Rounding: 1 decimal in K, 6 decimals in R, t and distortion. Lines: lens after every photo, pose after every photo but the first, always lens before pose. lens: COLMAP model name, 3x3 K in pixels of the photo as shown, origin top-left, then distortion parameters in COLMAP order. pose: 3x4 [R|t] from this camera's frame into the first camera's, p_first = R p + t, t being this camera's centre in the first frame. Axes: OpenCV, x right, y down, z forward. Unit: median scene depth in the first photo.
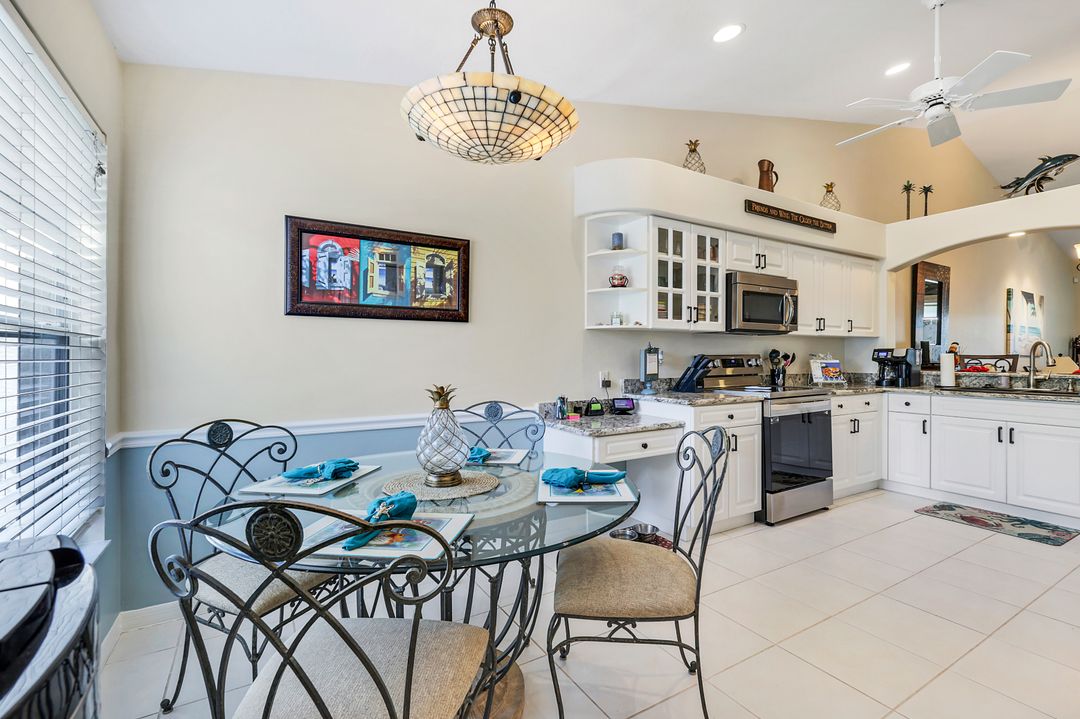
lens RADIAL K [[483.5, 0, 542.3], [0, 483.5, 357.9], [0, 0, 1]] dist [0.003412, -0.001823]
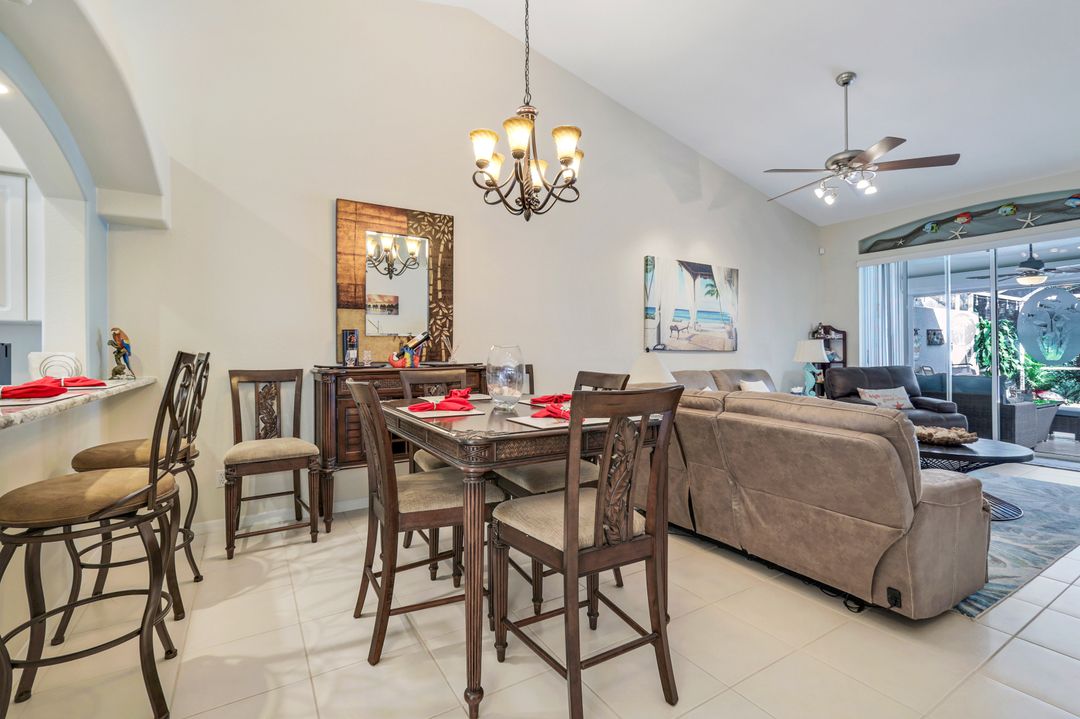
lens RADIAL K [[483.5, 0, 536.9], [0, 483.5, 351.7], [0, 0, 1]] dist [0.003412, -0.001823]
pose [[0.999907, -0.013066, 0.003829, 1.684212], [0.013113, 0.999834, -0.012625, 0.005755], [-0.003664, 0.012674, 0.999913, 0.632351]]
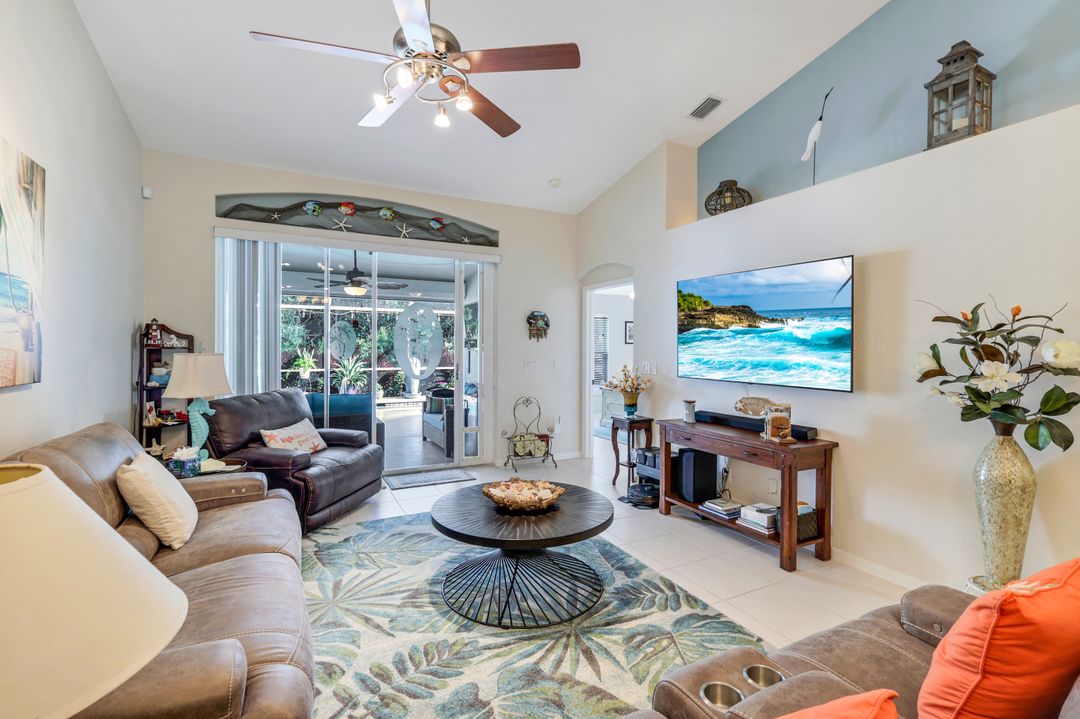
lens RADIAL K [[483.5, 0, 541.5], [0, 483.5, 354.3], [0, 0, 1]] dist [0.003412, -0.001823]
pose [[0.060319, -0.019449, 0.997990, 1.788620], [0.006073, 0.999799, 0.019117, -0.055015], [-0.998161, 0.004908, 0.060425, 1.619989]]
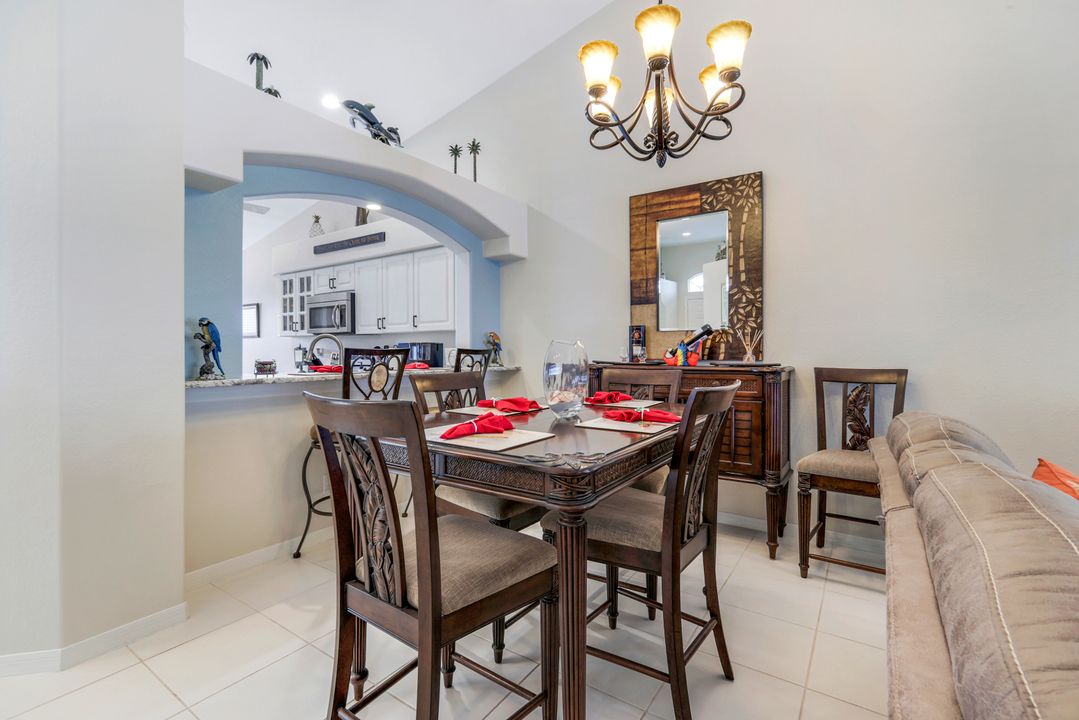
lens RADIAL K [[483.0, 0, 537.2], [0, 483.0, 354.2], [0, 0, 1]] dist [0.003412, -0.001823]
pose [[0.412304, -0.002610, -0.911043, 2.124055], [-0.009112, 0.999934, -0.006988, 0.009848], [0.911001, 0.011182, 0.412253, 1.042919]]
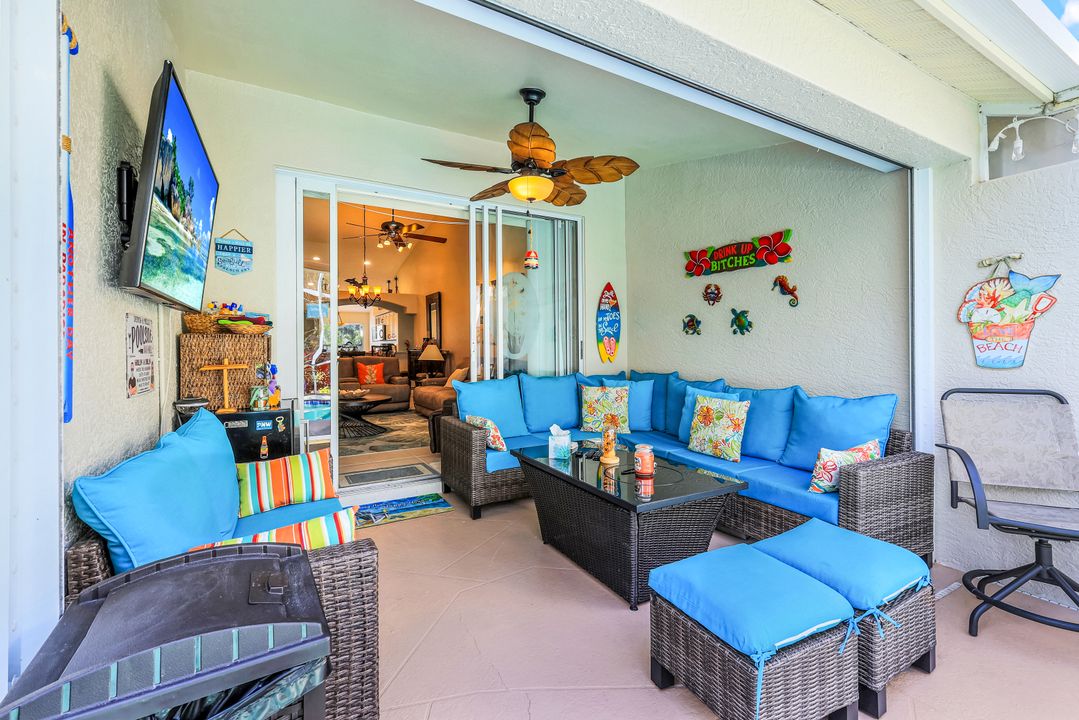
lens RADIAL K [[479.3, 0, 543.3], [0, 479.3, 348.5], [0, 0, 1]] dist [0.008166, 0.000485]
pose [[-0.017106, -0.006638, -0.999832, 4.369676], [-0.006904, 0.999955, -0.006520, 0.024712], [0.999830, 0.006792, -0.017151, 2.453971]]
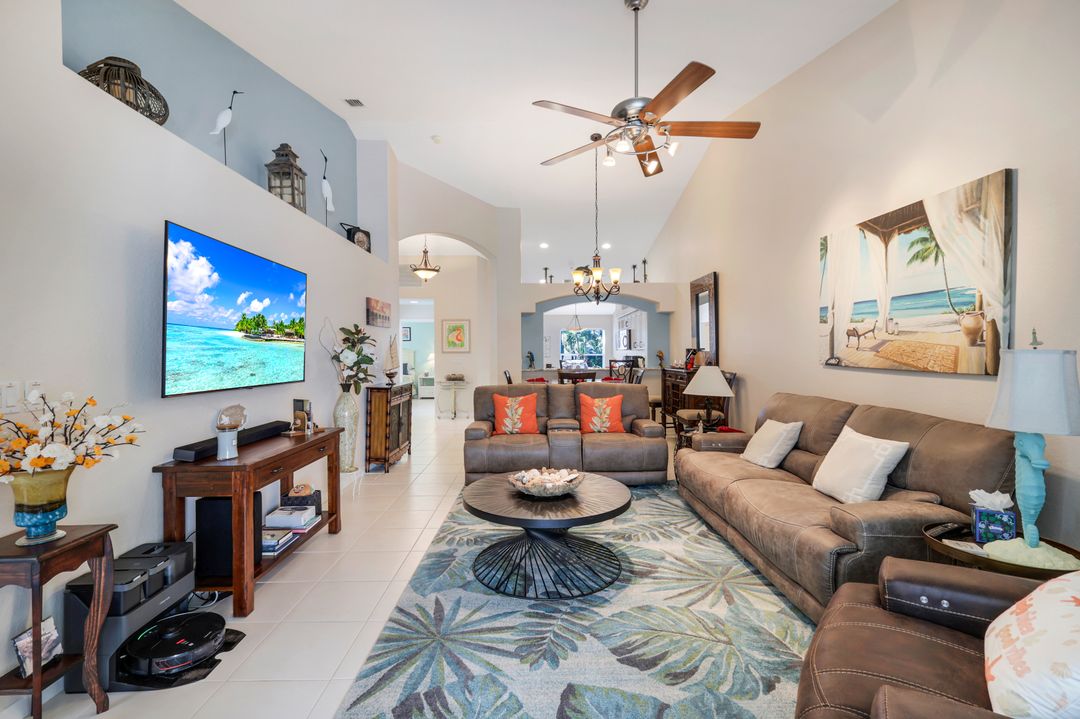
lens RADIAL K [[483.5, 0, 532.0], [0, 483.5, 354.7], [0, 0, 1]] dist [0.003412, -0.001823]
pose [[-0.519147, -0.001185, -0.854684, 3.310775], [-0.009382, 0.999947, 0.004312, -0.035656], [0.854634, 0.010257, -0.519130, 2.116114]]
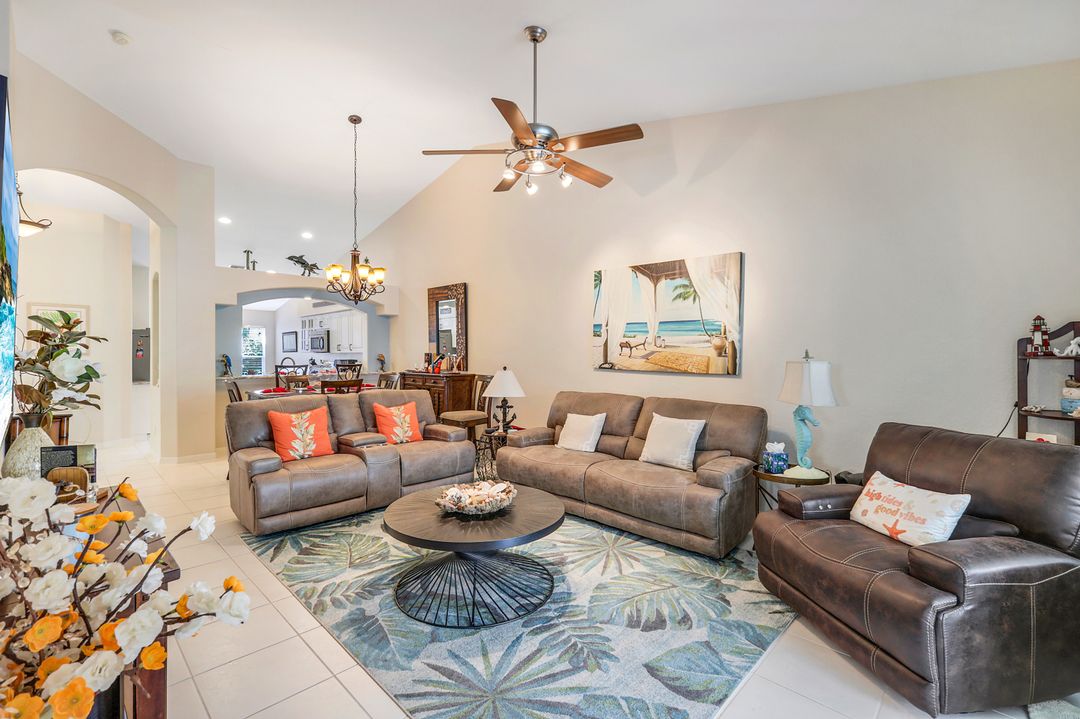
lens RADIAL K [[483.5, 0, 539.7], [0, 483.5, 351.8], [0, 0, 1]] dist [0.003412, -0.001823]
pose [[0.245121, -0.010540, -0.969435, 3.376325], [-0.013645, 0.999804, -0.014320, -0.040521], [0.969396, 0.016738, 0.244929, 1.599566]]
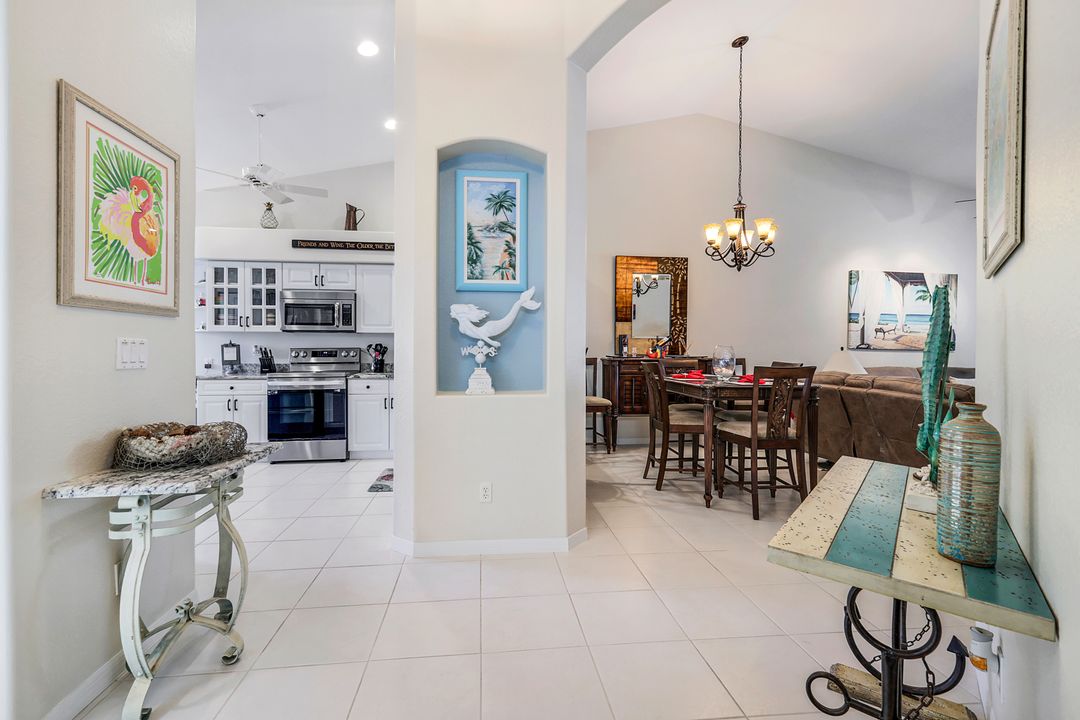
lens RADIAL K [[483.5, 0, 535.7], [0, 483.5, 350.2], [0, 0, 1]] dist [0.003412, -0.001823]
pose [[0.907802, -0.001660, -0.419395, 1.722652], [-0.002907, 0.999943, -0.010250, 0.013316], [0.419388, 0.010524, 0.907746, 0.005078]]
